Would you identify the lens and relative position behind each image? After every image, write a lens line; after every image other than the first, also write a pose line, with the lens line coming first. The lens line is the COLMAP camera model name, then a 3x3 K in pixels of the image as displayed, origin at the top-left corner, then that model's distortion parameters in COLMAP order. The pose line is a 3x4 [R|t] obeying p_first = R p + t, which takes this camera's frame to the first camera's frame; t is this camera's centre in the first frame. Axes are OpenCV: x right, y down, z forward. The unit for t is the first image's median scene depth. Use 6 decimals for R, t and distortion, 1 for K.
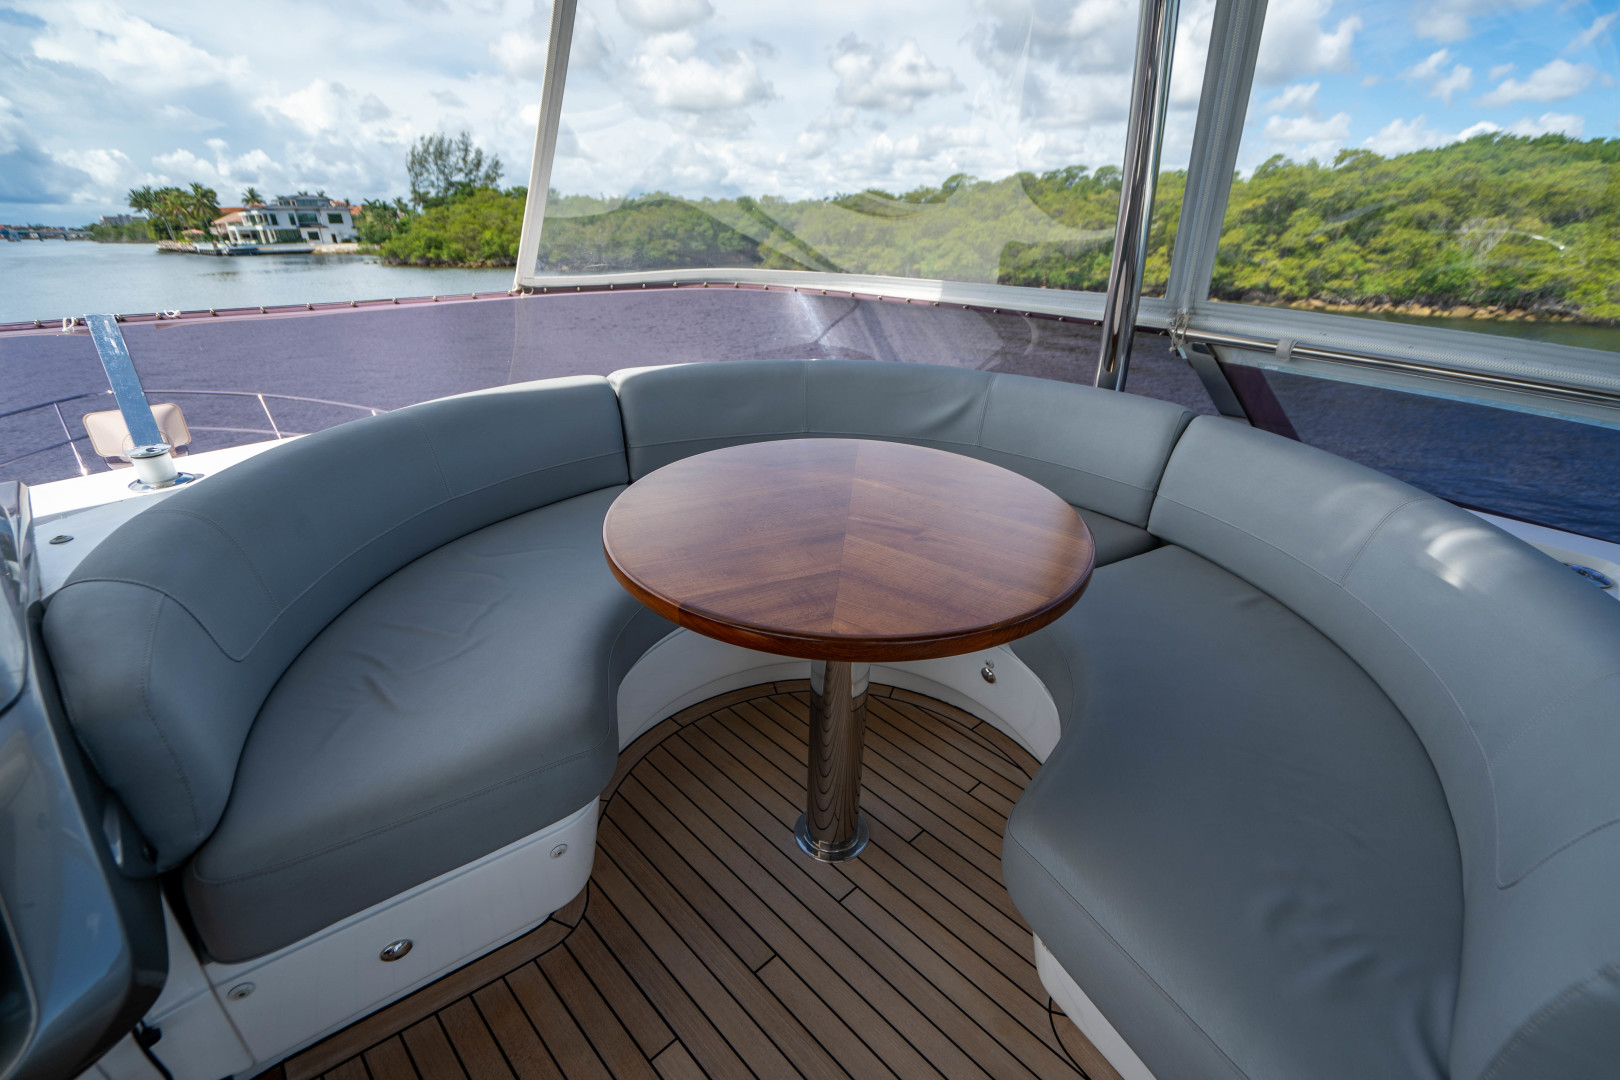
lens RADIAL K [[744.0, 0, 819.5], [0, 744.0, 558.8], [0, 0, 1]] dist [-0.020952, 0.000694]
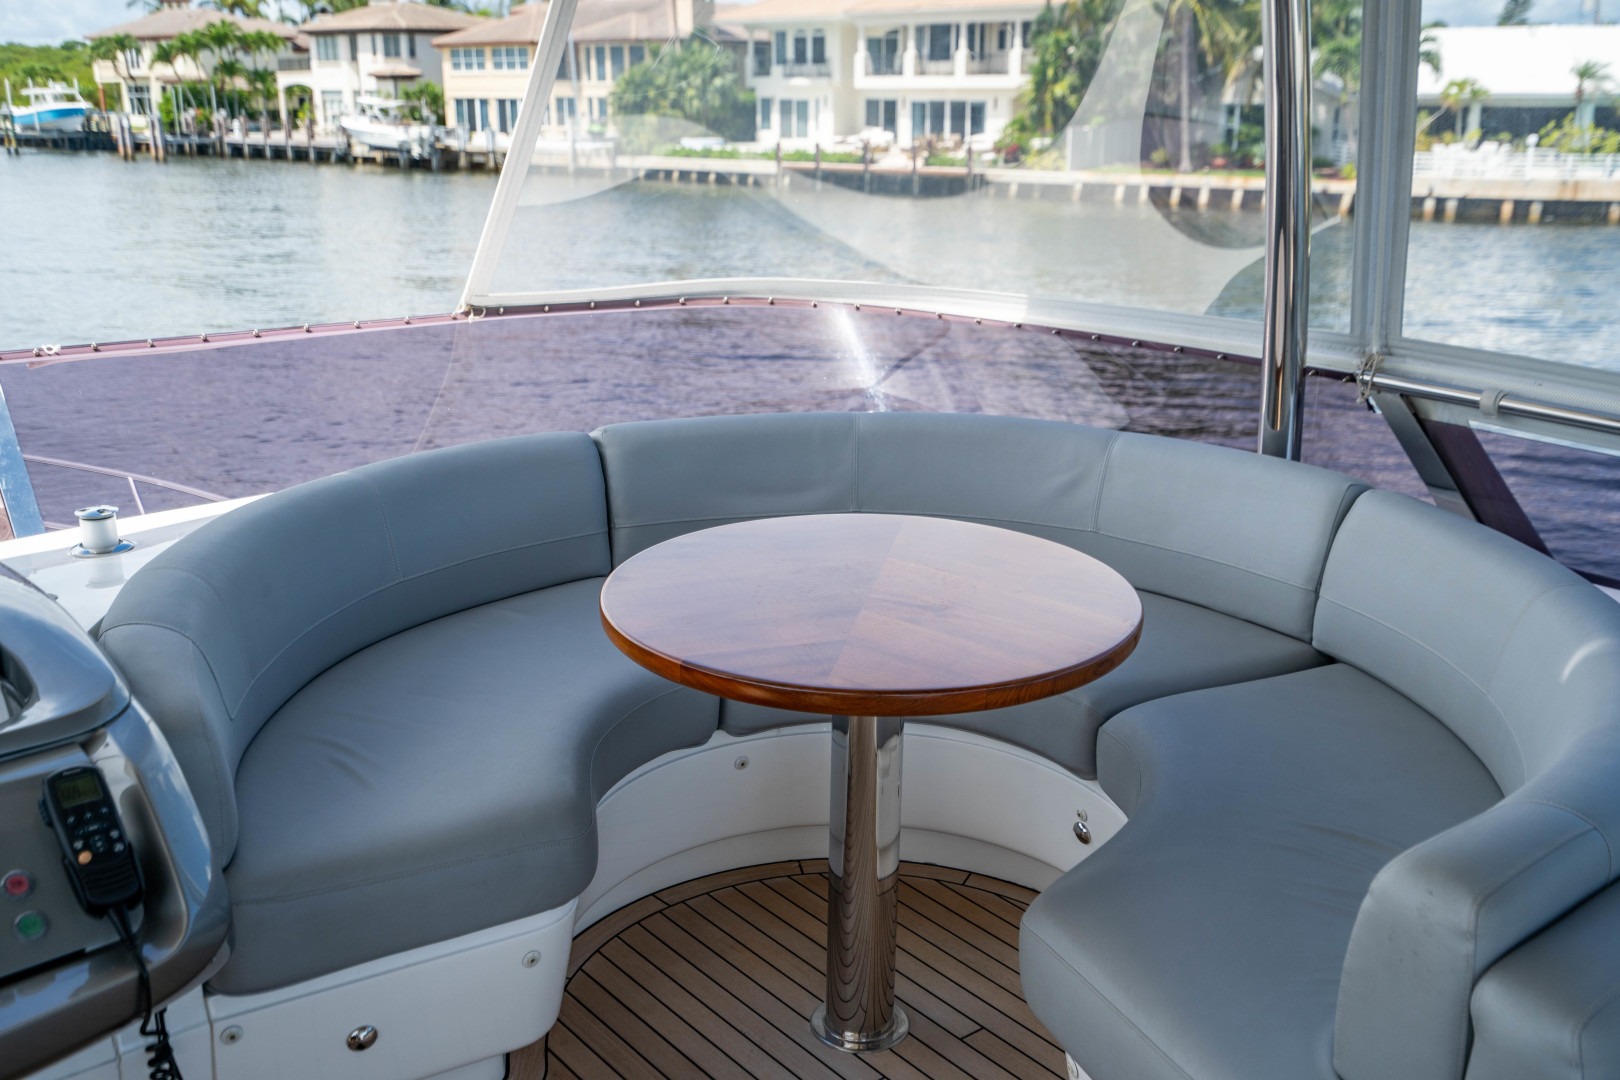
lens RADIAL K [[1619.8, 0, 813.2], [0, 1619.8, 500.6], [0, 0, 1]] dist [0.001764, -0.105317]
pose [[0.995373, 0.010381, -0.095519, 0.107779], [-0.028223, 0.981878, -0.187399, 0.137368], [0.091843, 0.189228, 0.977629, -0.639692]]
